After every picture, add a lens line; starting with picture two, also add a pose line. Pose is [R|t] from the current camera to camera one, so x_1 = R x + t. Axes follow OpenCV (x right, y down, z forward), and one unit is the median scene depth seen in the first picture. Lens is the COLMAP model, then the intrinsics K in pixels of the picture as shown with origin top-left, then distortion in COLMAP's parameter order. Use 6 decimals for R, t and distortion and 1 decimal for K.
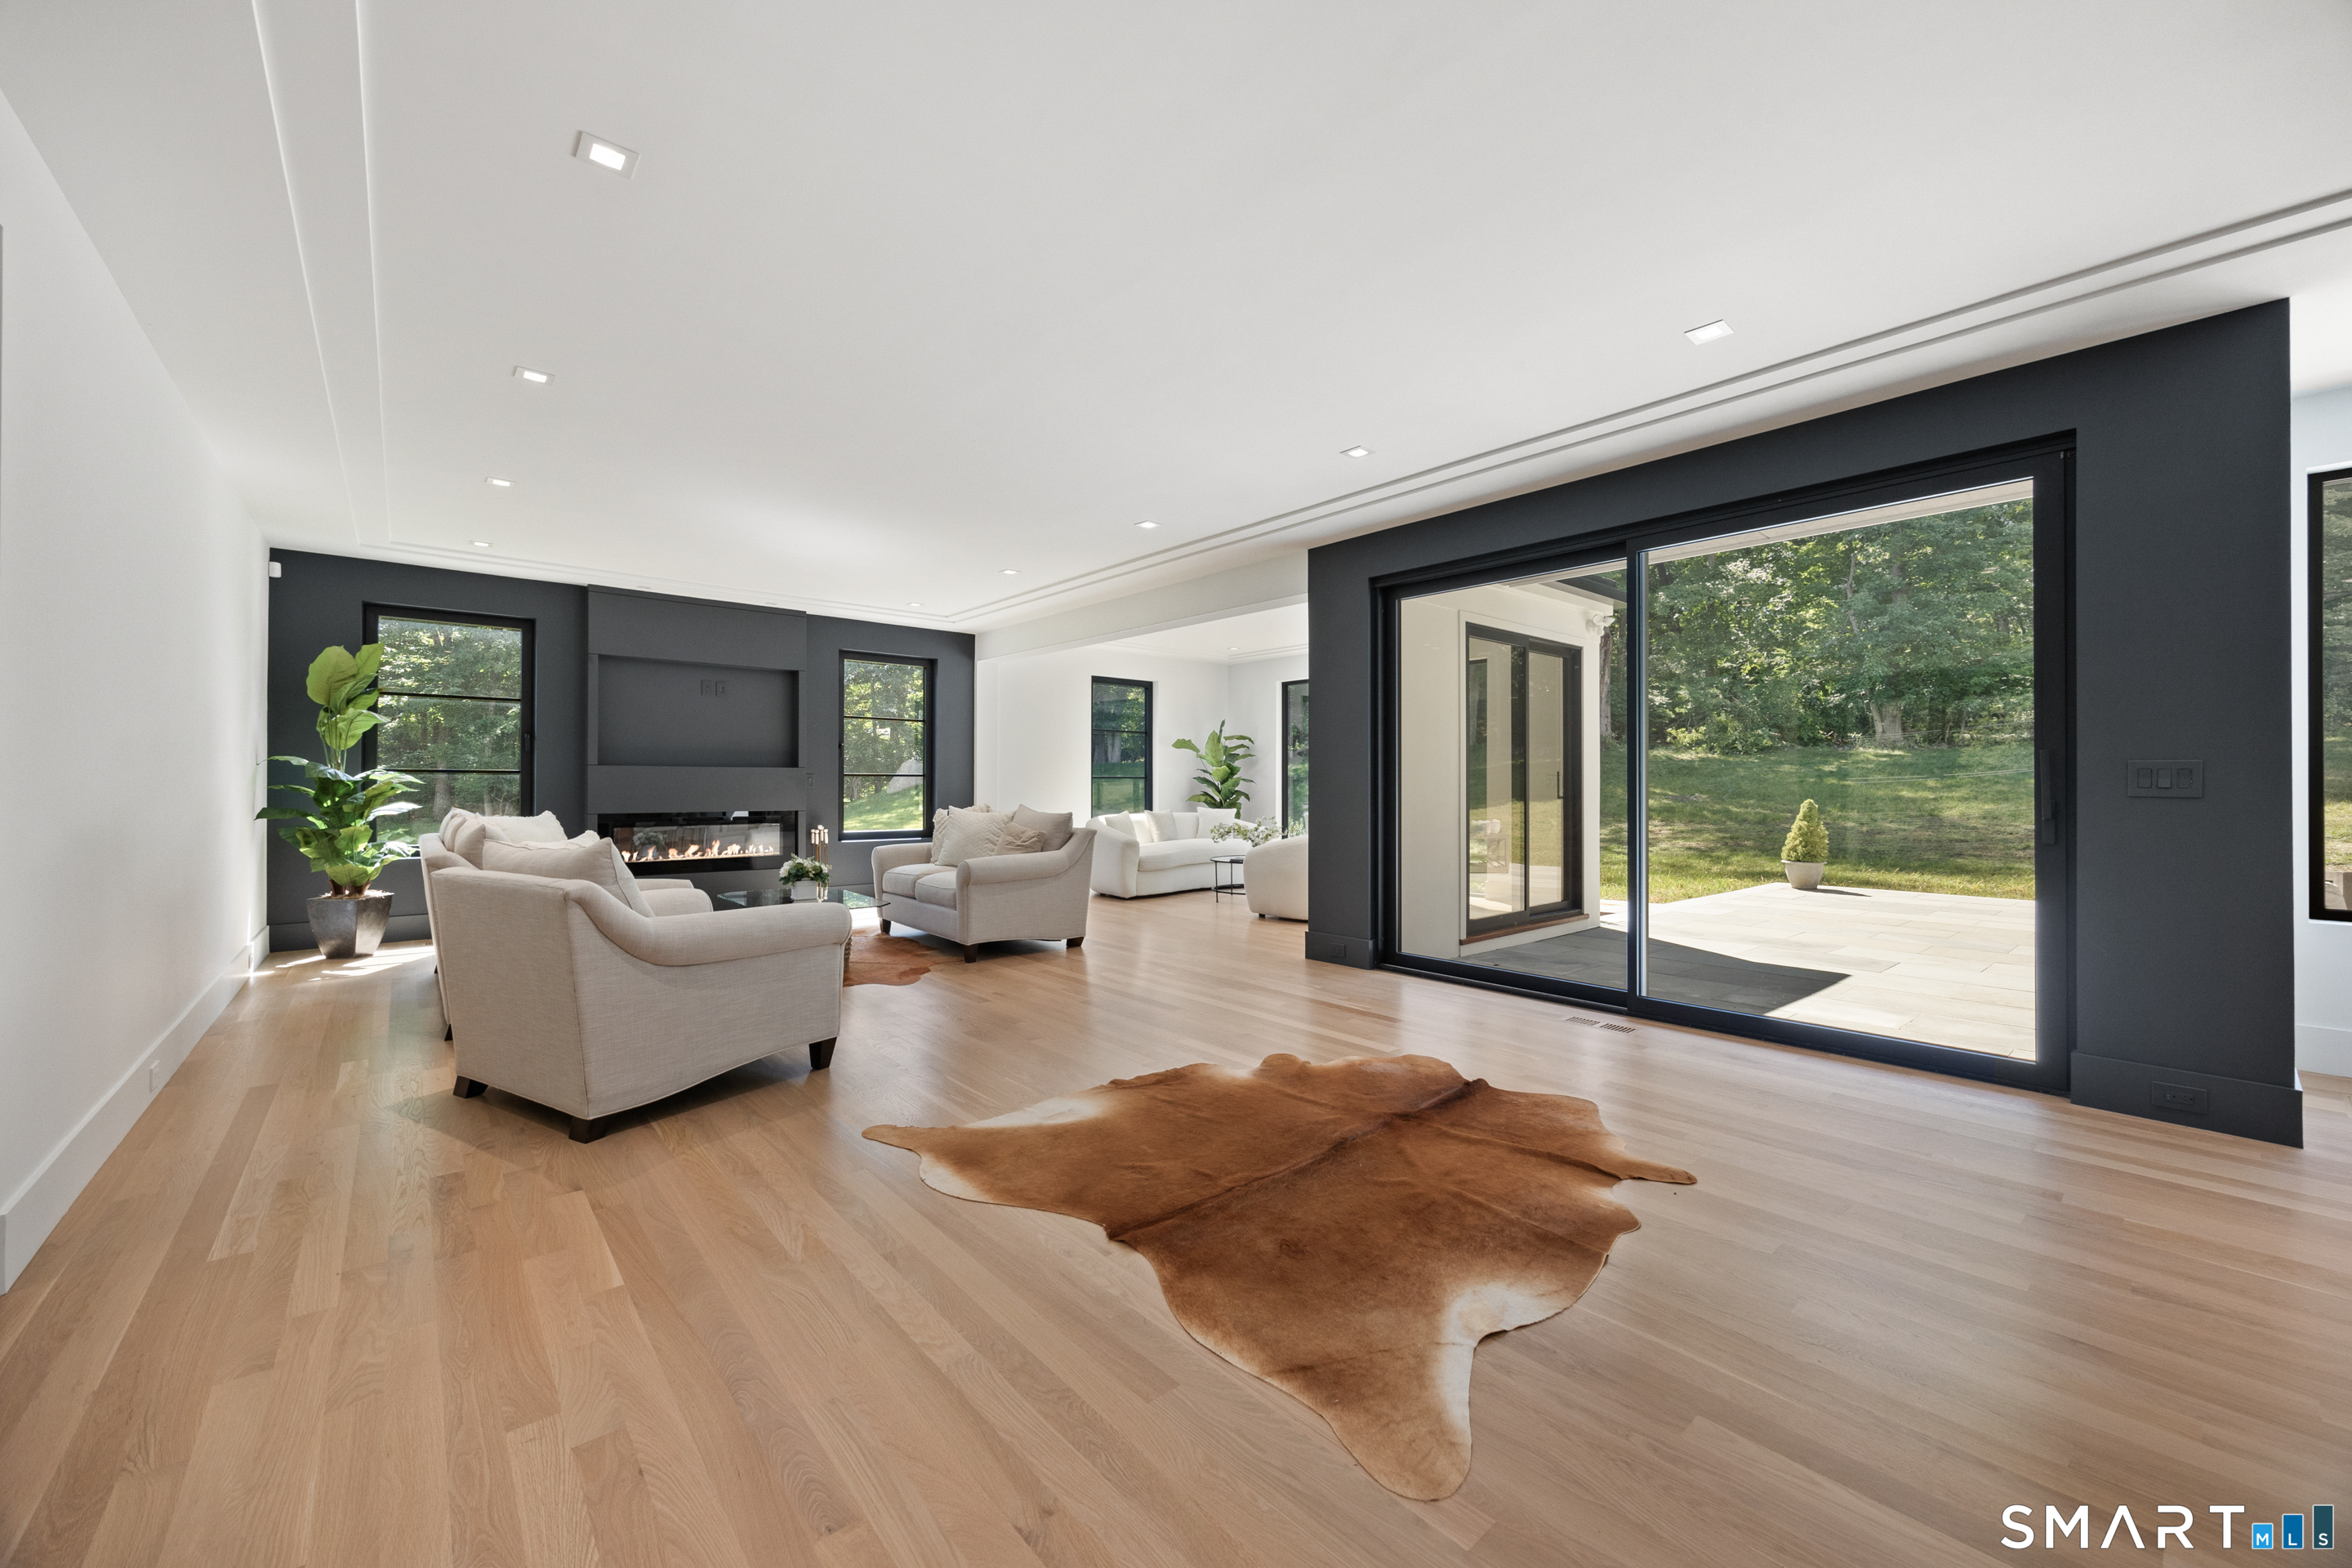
lens RADIAL K [[904.6, 0, 1194.2], [0, 904.6, 787.3], [0, 0, 1]] dist [-0.008330, -0.000322]
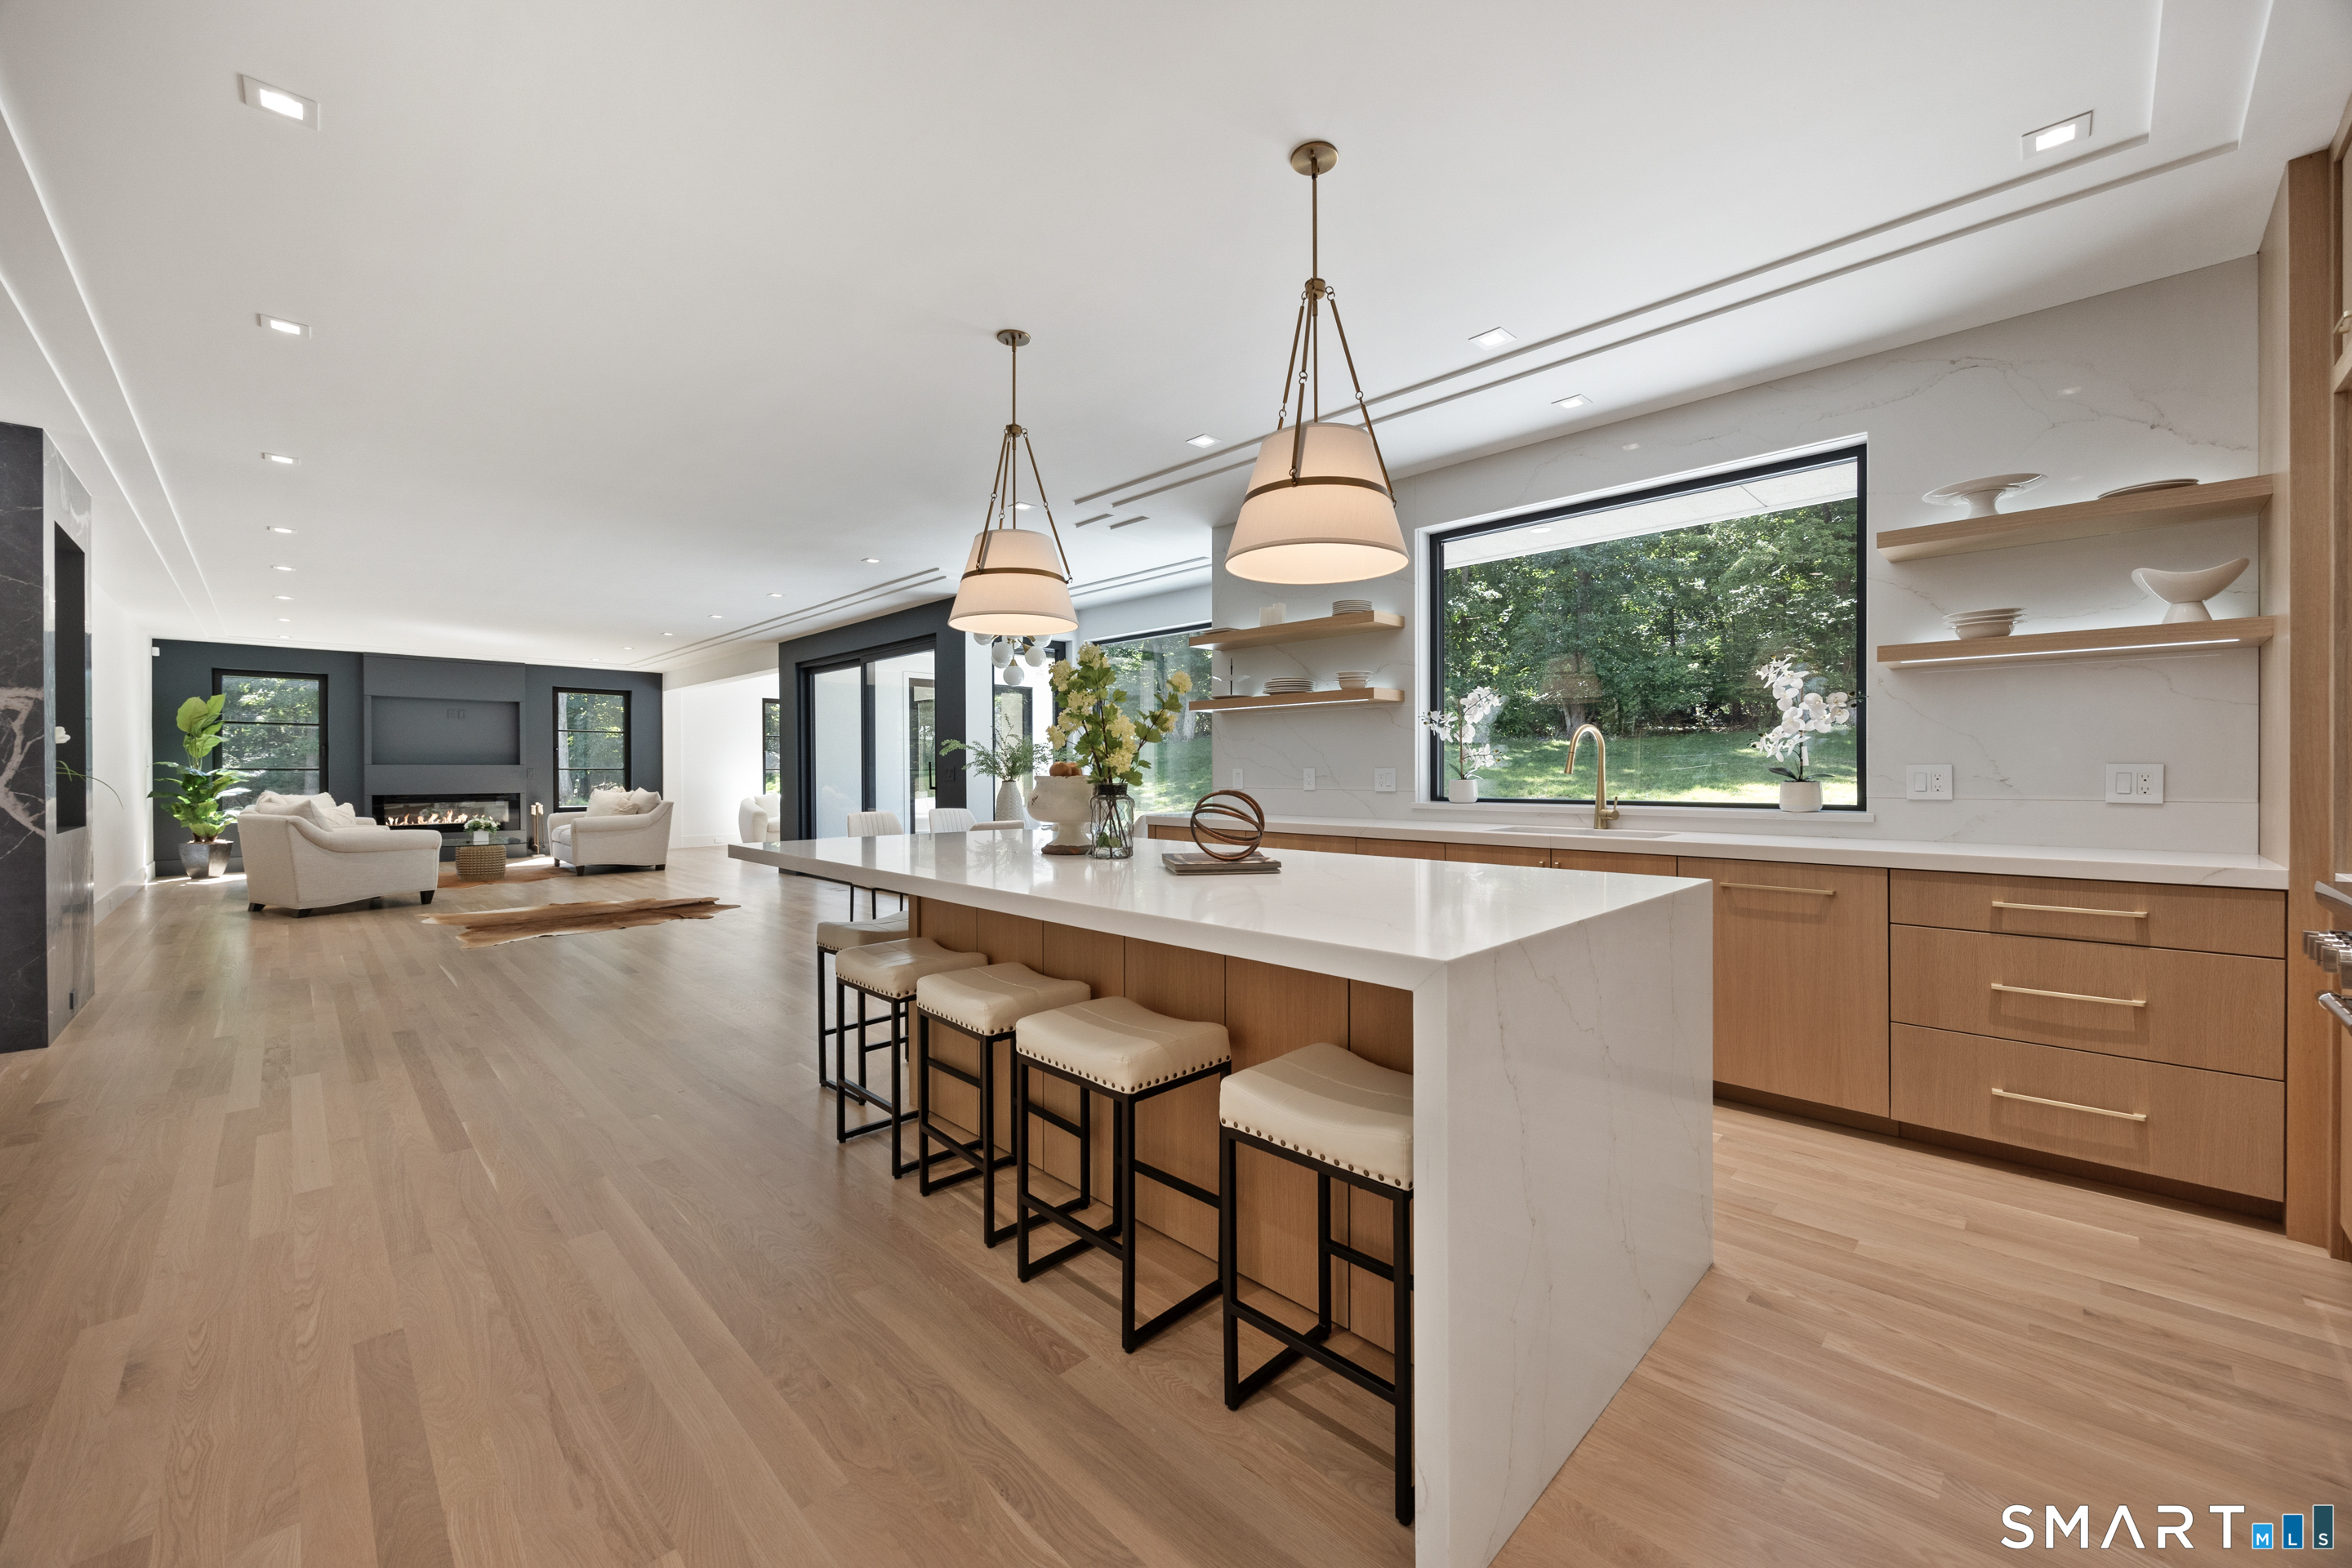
lens RADIAL K [[904.6, 0, 1190.0], [0, 904.6, 781.1], [0, 0, 1]] dist [-0.008330, -0.000322]
pose [[0.997514, -0.004279, 0.070333, 0.576517], [0.003790, 0.999968, 0.007077, -0.001249], [-0.070361, -0.006793, 0.997498, -0.590993]]
